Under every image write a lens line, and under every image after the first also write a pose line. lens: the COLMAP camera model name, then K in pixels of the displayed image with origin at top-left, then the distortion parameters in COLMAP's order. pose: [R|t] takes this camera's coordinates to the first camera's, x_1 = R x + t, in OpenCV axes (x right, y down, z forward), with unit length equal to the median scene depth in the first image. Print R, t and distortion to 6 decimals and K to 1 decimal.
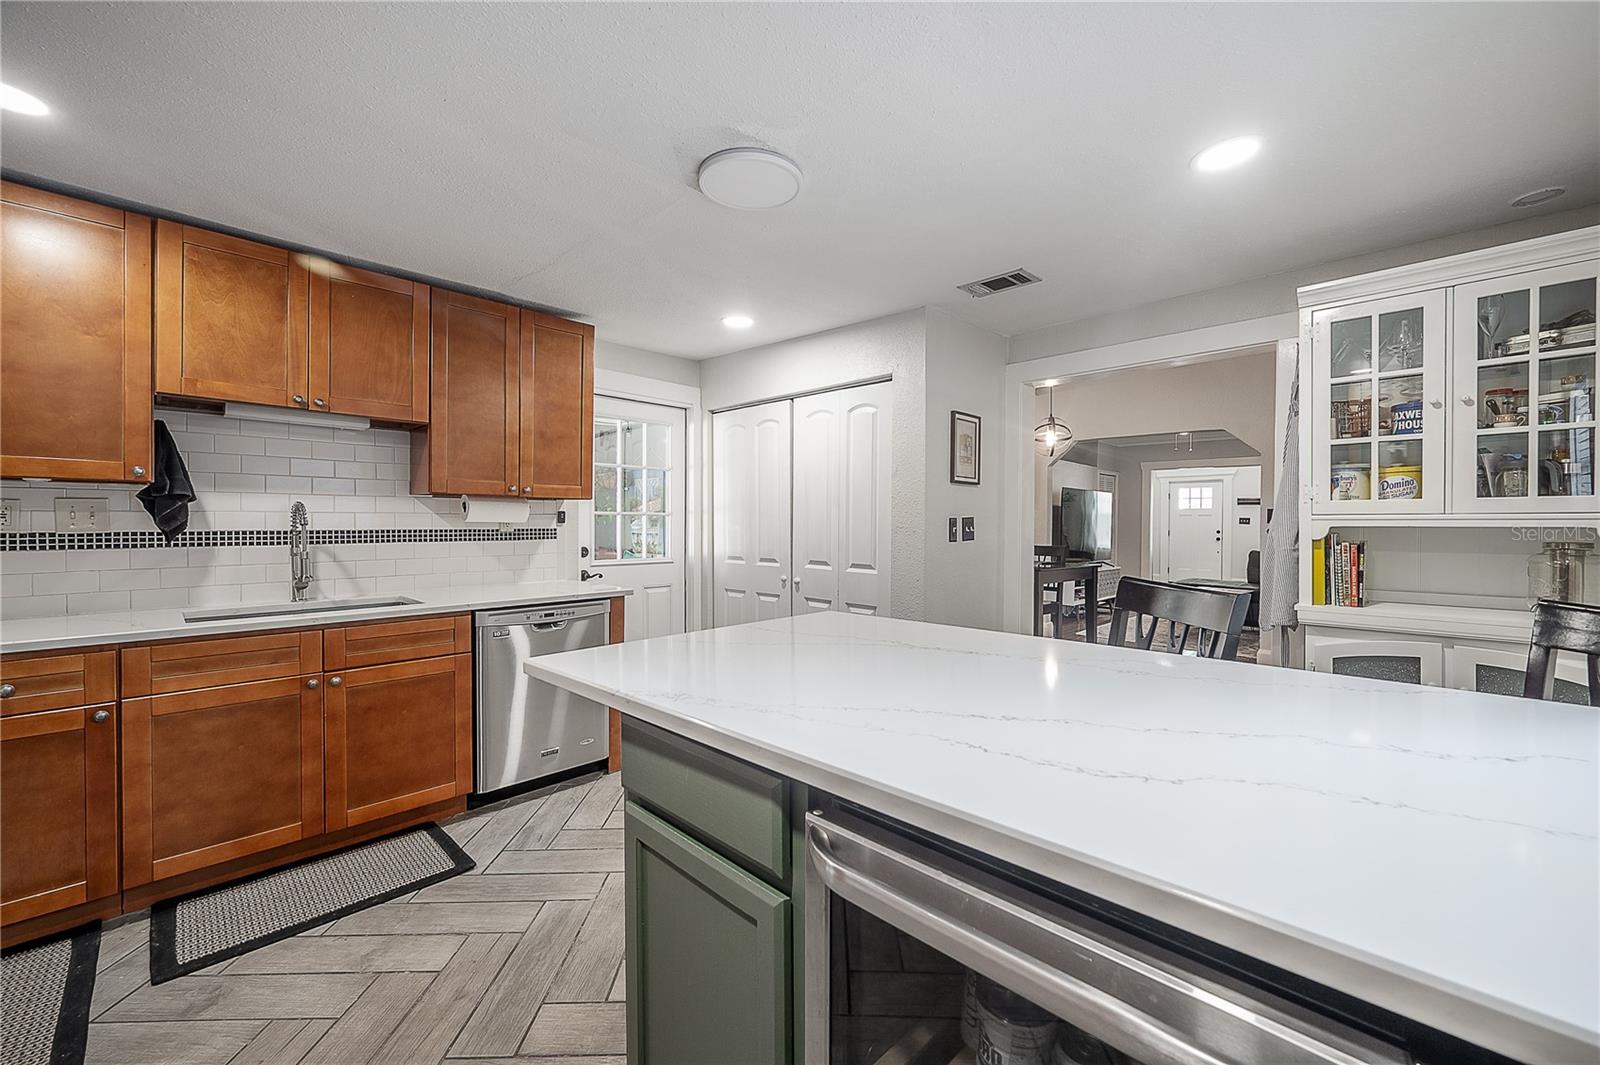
lens RADIAL K [[626.9, 0, 800.0], [0, 626.9, 532.5], [0, 0, 1]] dist [-0.001014, 0.004680]
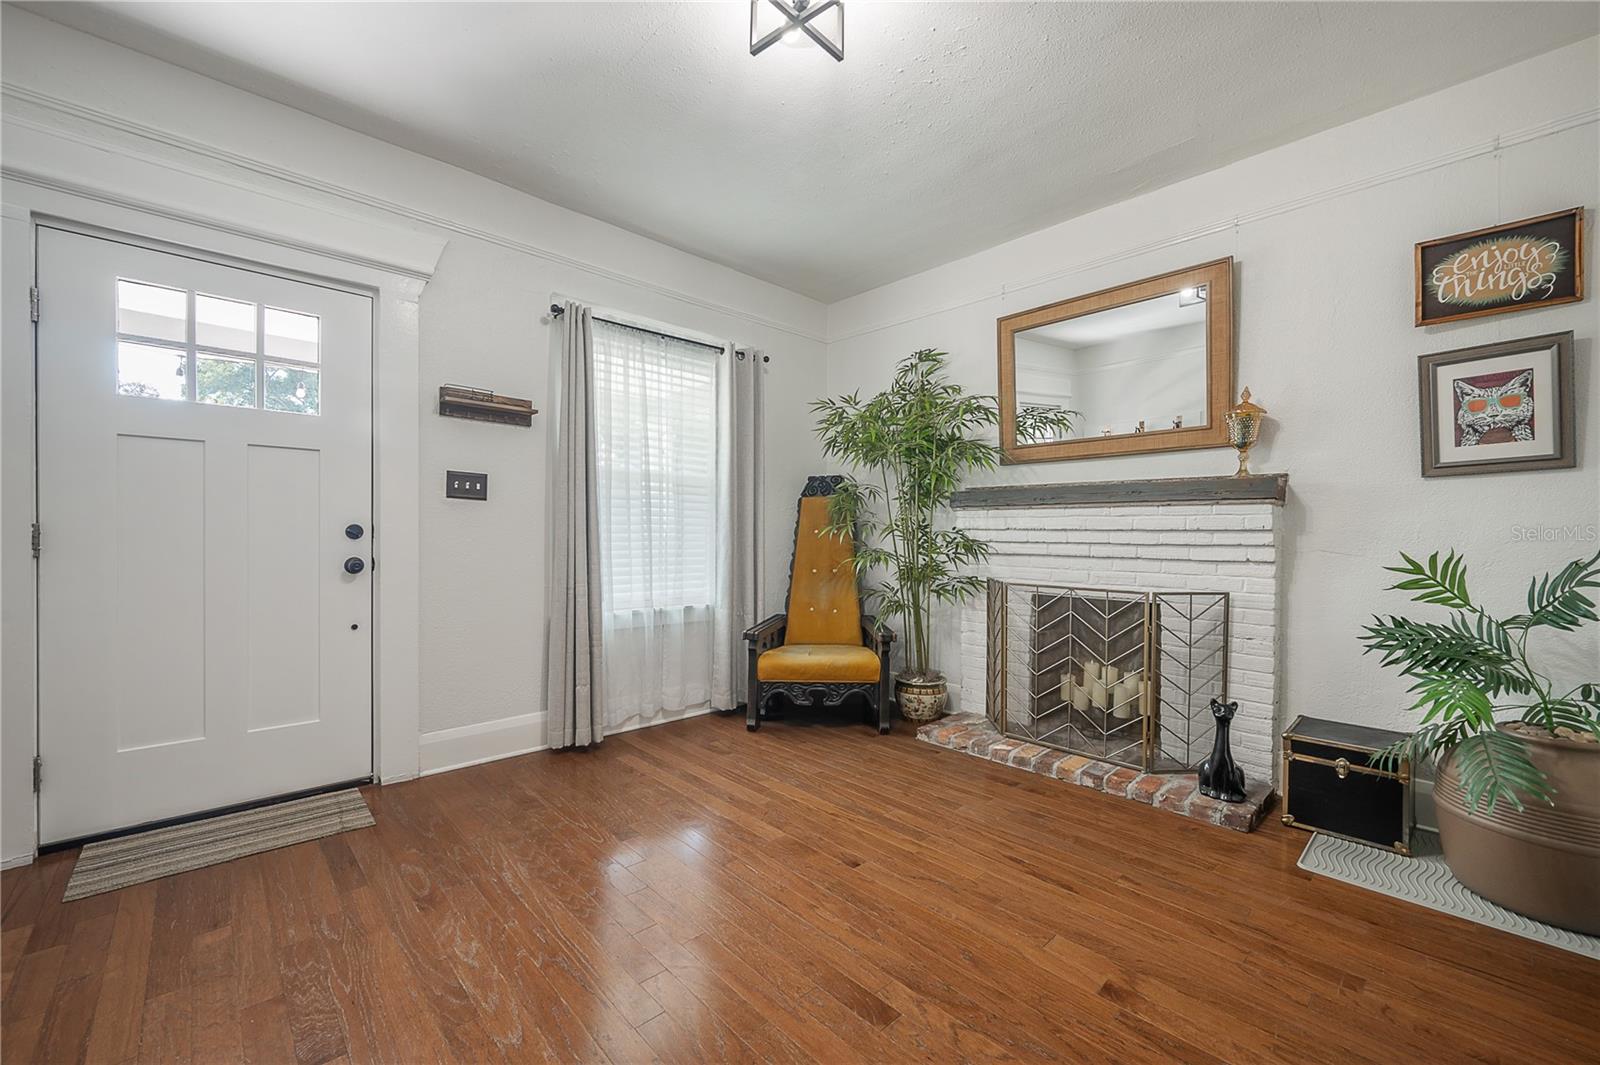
lens RADIAL K [[637.7, 0, 803.1], [0, 637.7, 534.2], [0, 0, 1]] dist [0.002003, 0.000222]
pose [[0.020936, -0.000613, 0.999781, 1.913570], [0.012089, 0.999927, 0.000360, 0.006489], [-0.999708, 0.012078, 0.020942, 3.556582]]
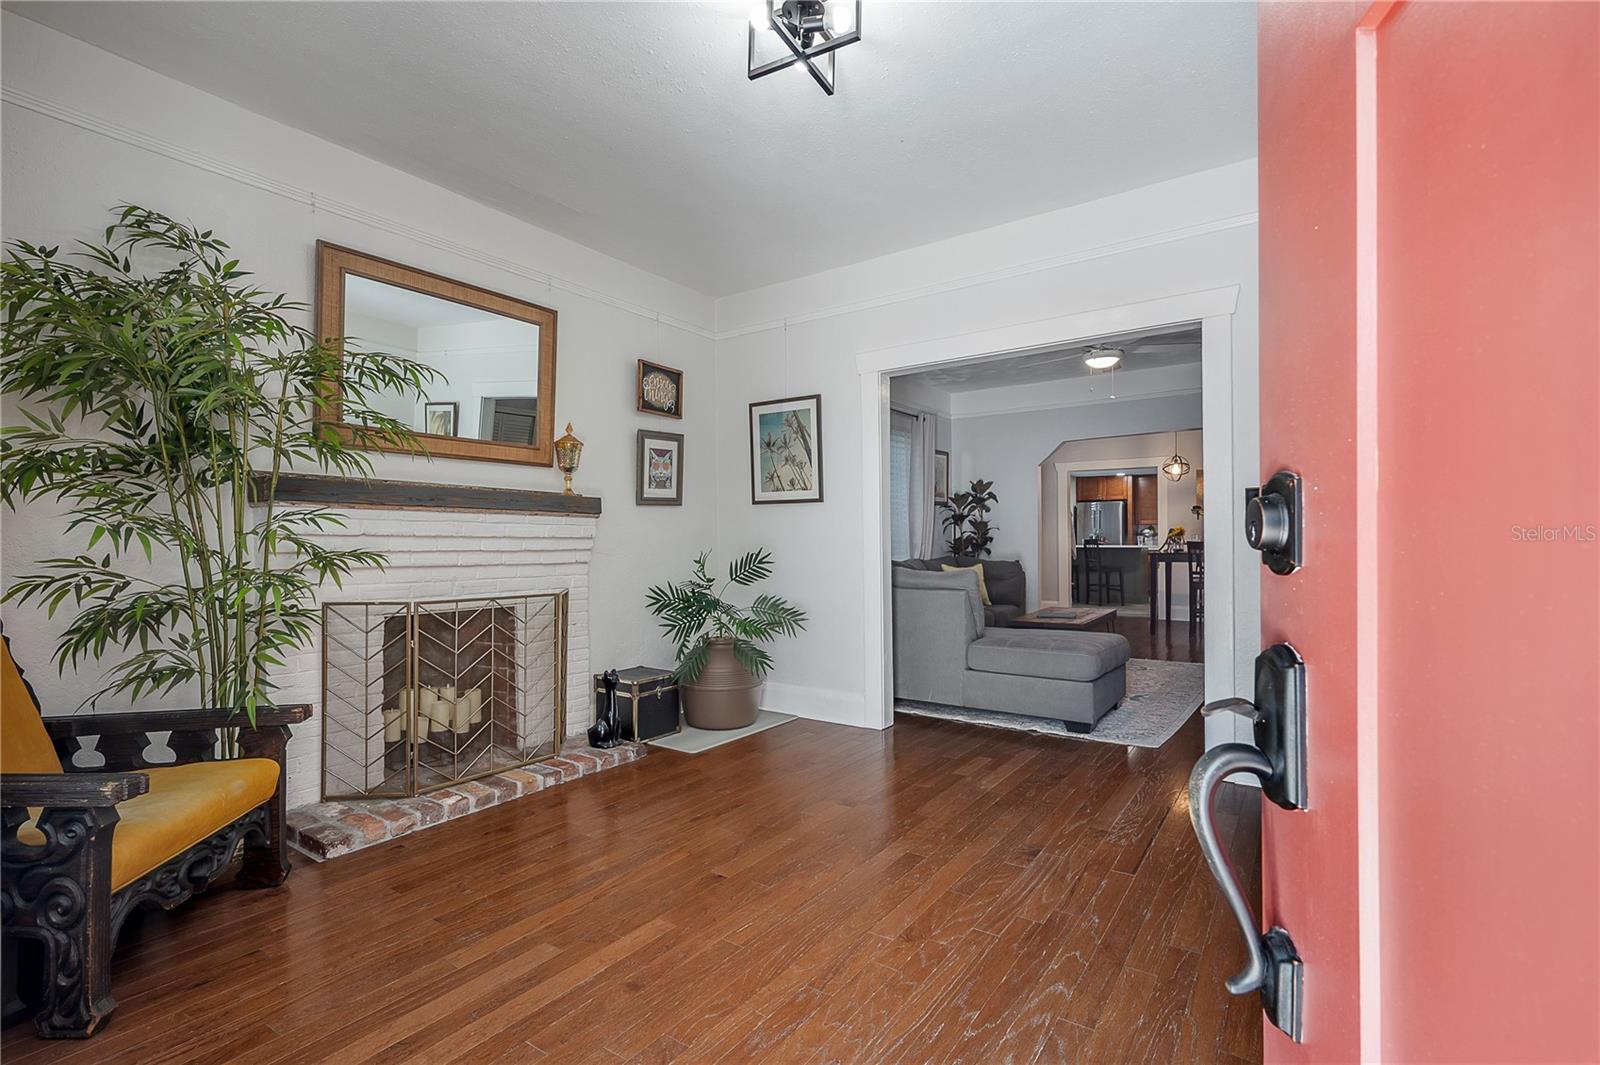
lens RADIAL K [[742.3, 0, 804.5], [0, 742.3, 539.0], [0, 0, 1]] dist [-0.000201, -0.000117]
pose [[-0.983325, 0.002176, -0.181842, 2.693533], [-0.000084, 0.999923, 0.012418, -0.005827], [0.181855, 0.012226, -0.983249, 4.342115]]
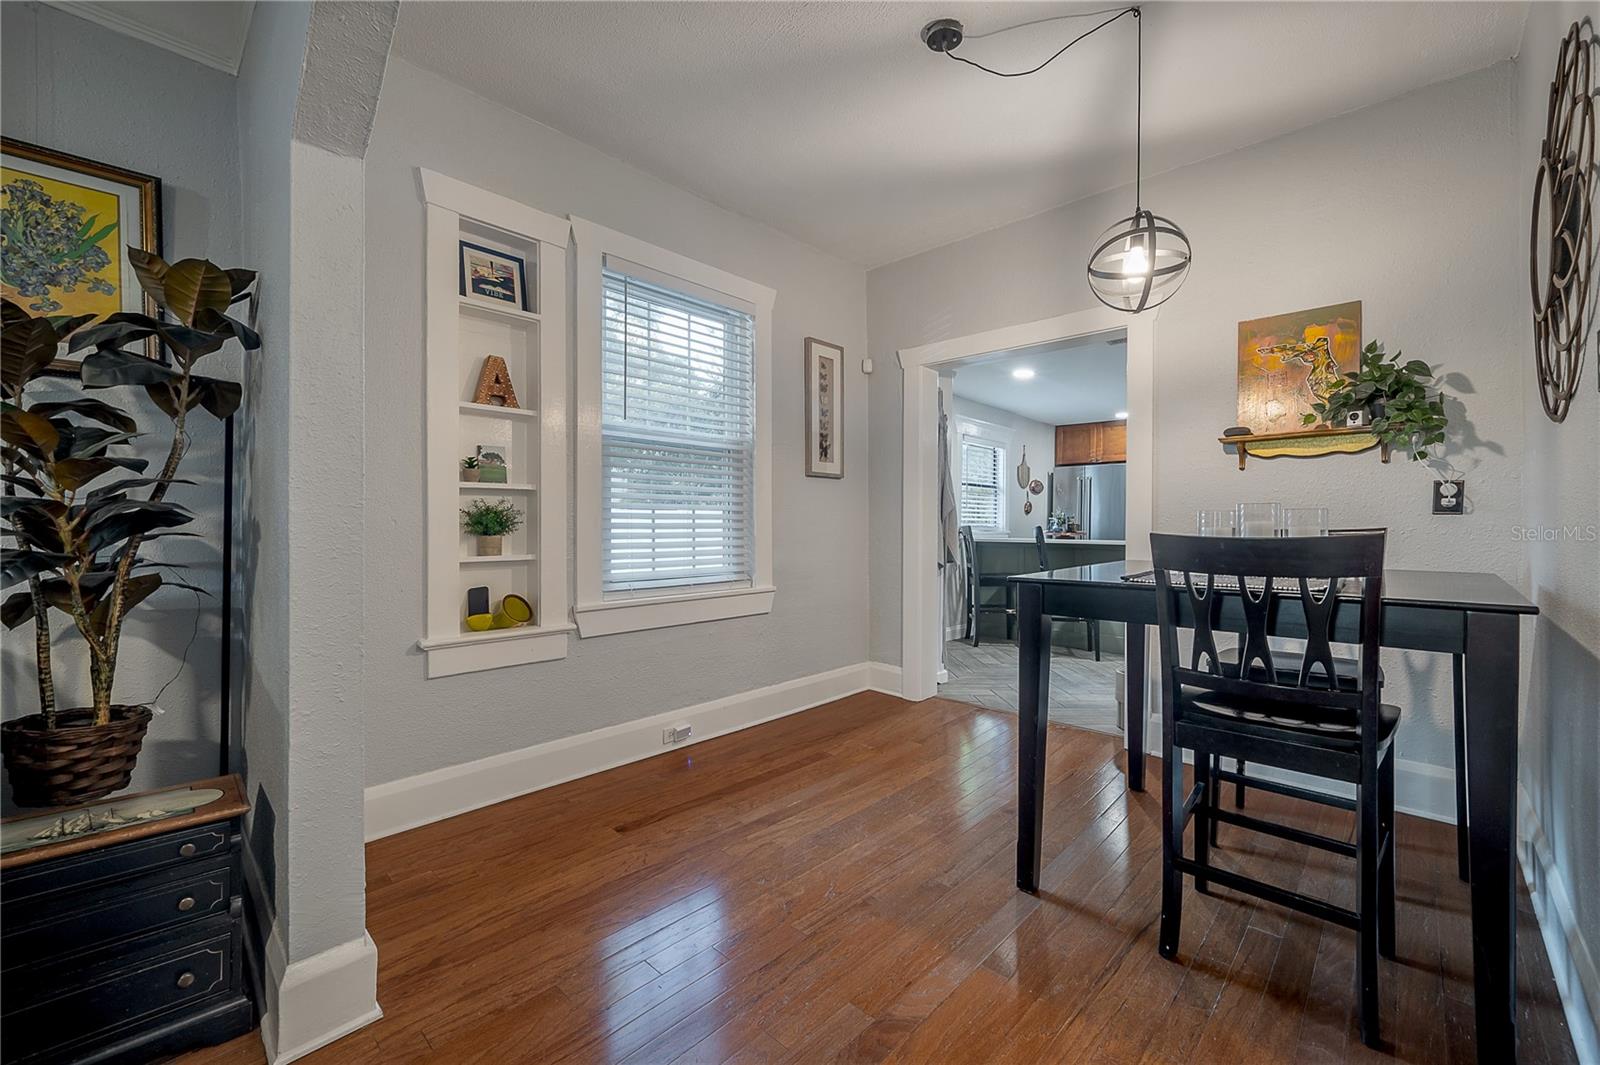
lens RADIAL K [[632.0, 0, 836.0], [0, 632.0, 530.2], [0, 0, 1]] dist [0.009683, 0.000109]
pose [[-0.998827, -0.006762, -0.047949, 1.048014], [-0.007651, 0.999802, 0.018391, 0.026087], [0.047815, 0.018736, -0.998680, 2.362631]]
